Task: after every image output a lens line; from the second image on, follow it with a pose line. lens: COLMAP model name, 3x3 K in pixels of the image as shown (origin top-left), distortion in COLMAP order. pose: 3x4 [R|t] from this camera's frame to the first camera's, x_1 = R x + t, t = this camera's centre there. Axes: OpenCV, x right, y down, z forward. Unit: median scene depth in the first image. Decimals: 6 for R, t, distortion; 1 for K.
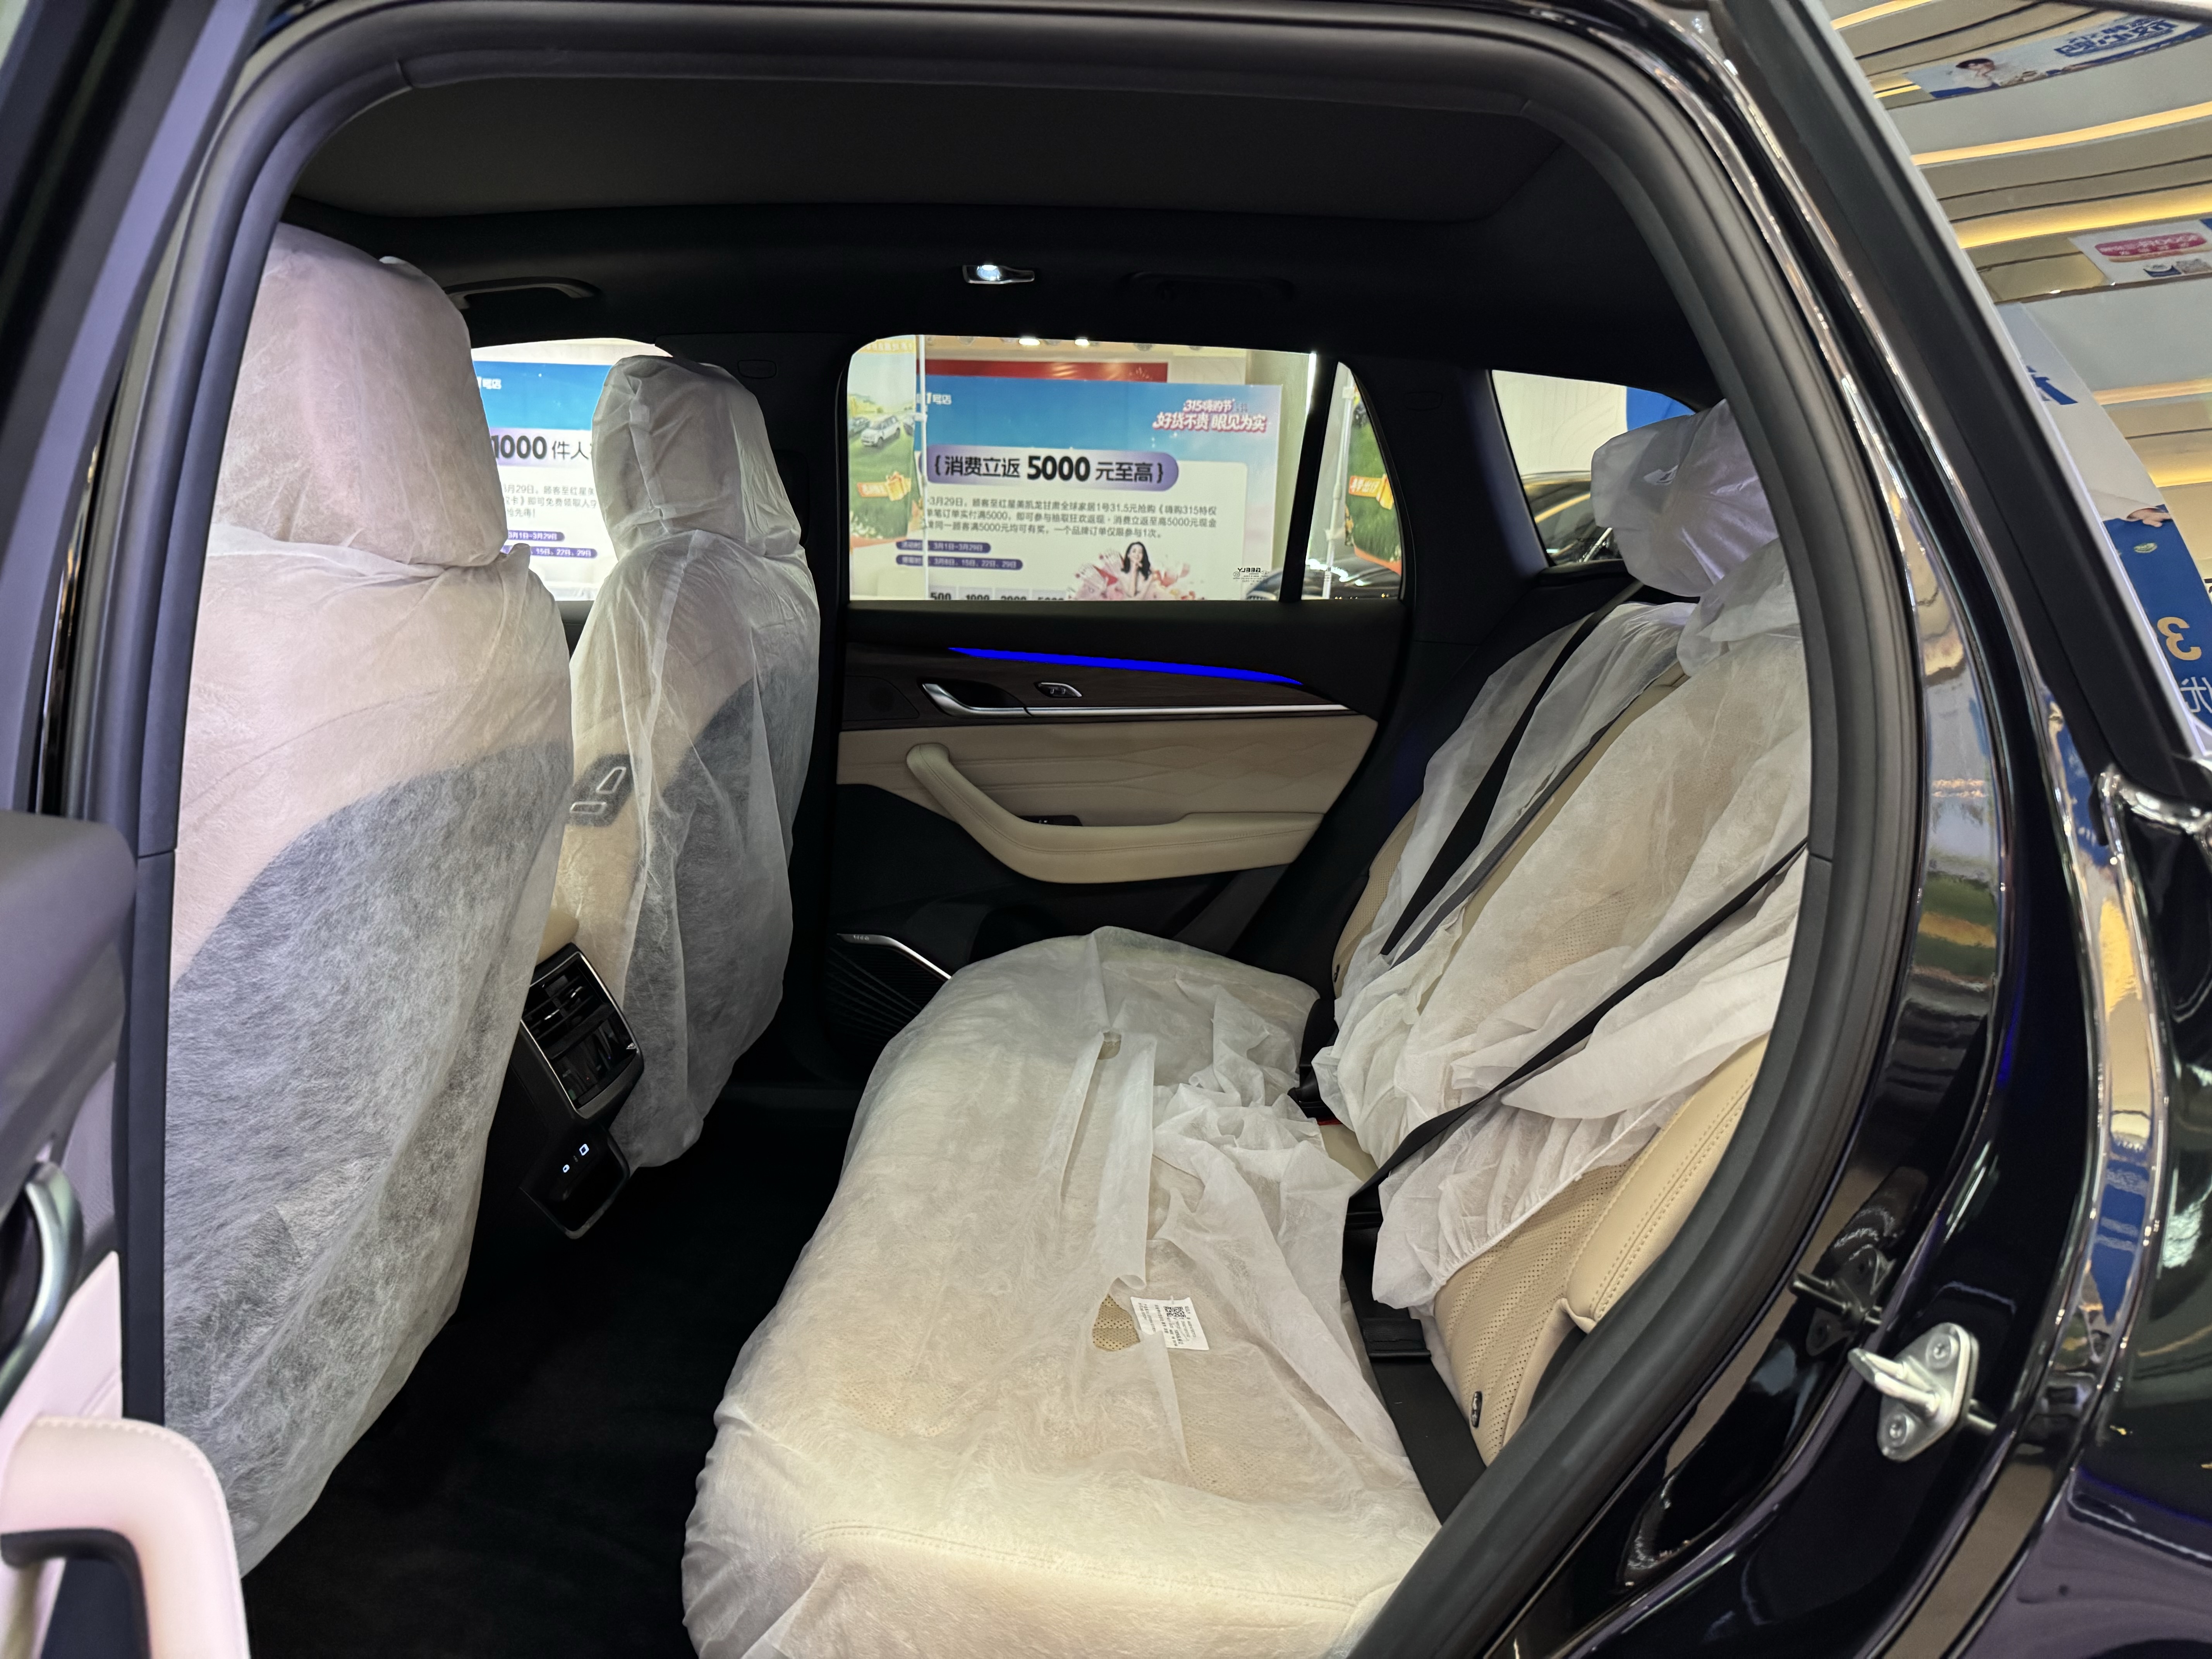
lens RADIAL K [[1561.9, 0, 1122.5], [0, 1561.9, 849.4], [0, 0, 1]] dist [0.036954, -0.045594]
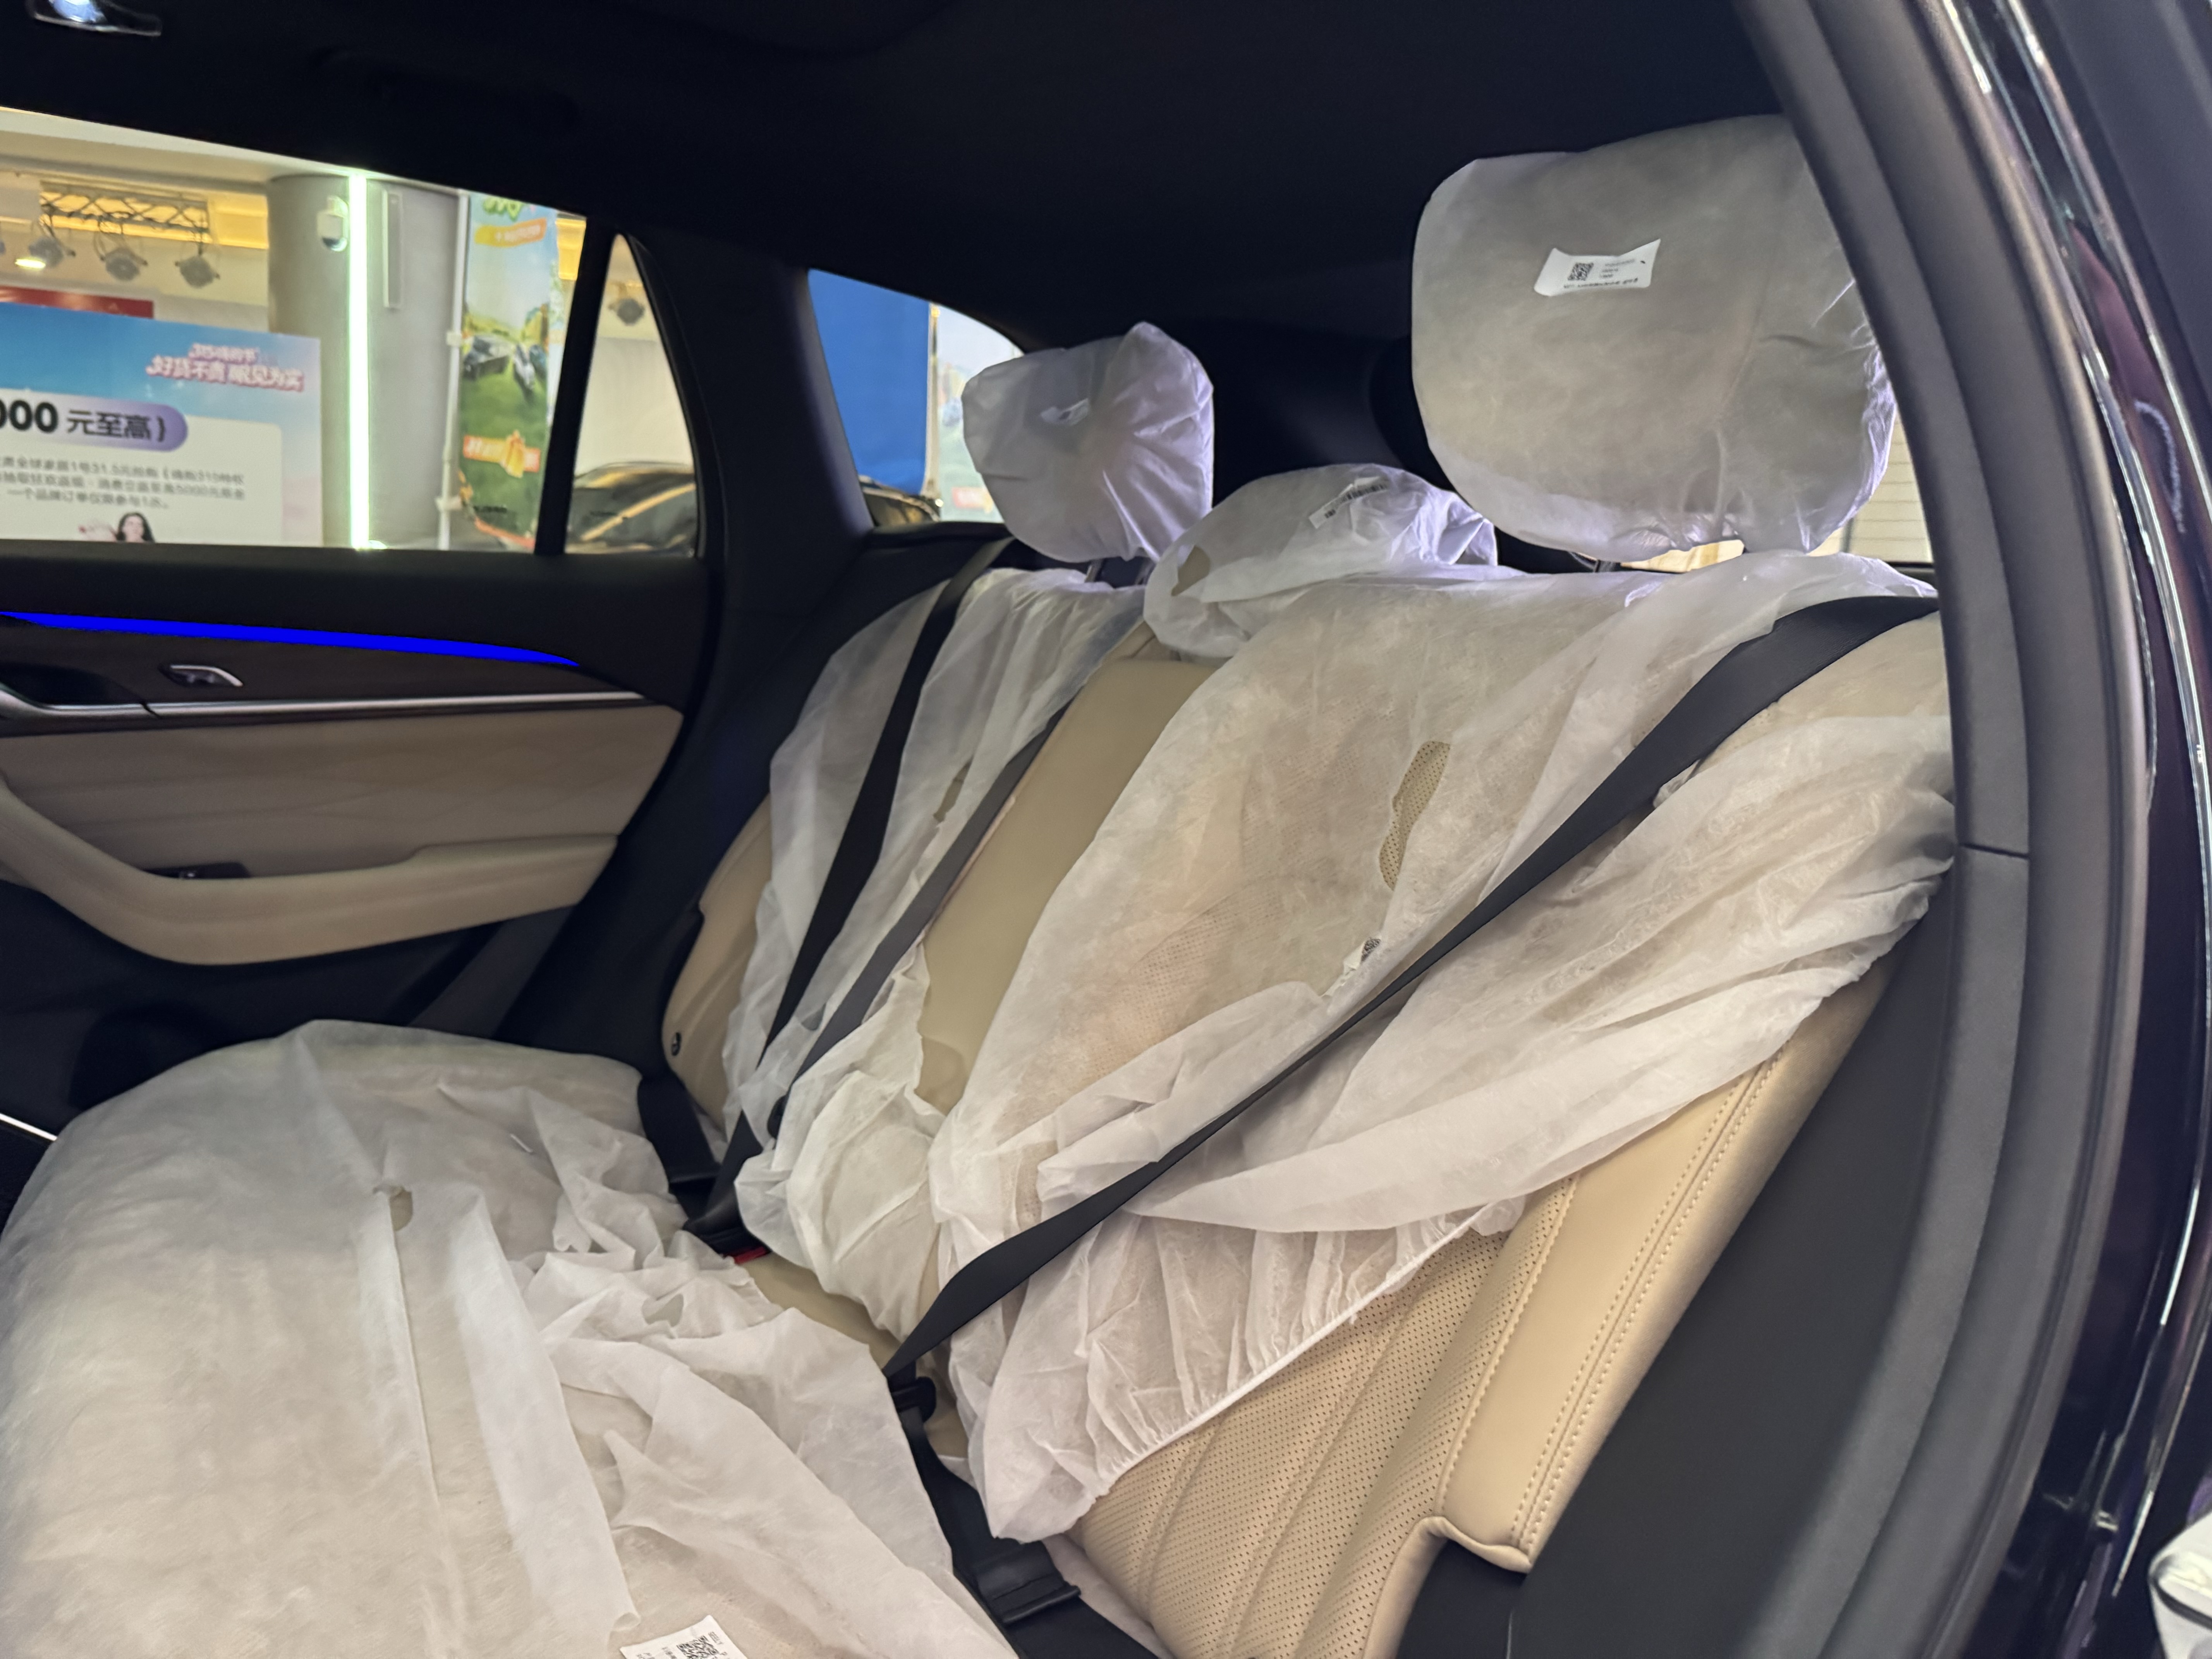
lens RADIAL K [[1561.9, 0, 1110.6], [0, 1561.9, 814.1], [0, 0, 1]] dist [0.036954, -0.045594]
pose [[0.834753, -0.060462, 0.547295, -0.091121], [0.073959, 0.997258, -0.002633, -0.013622], [-0.545635, 0.042675, 0.836936, 0.226646]]
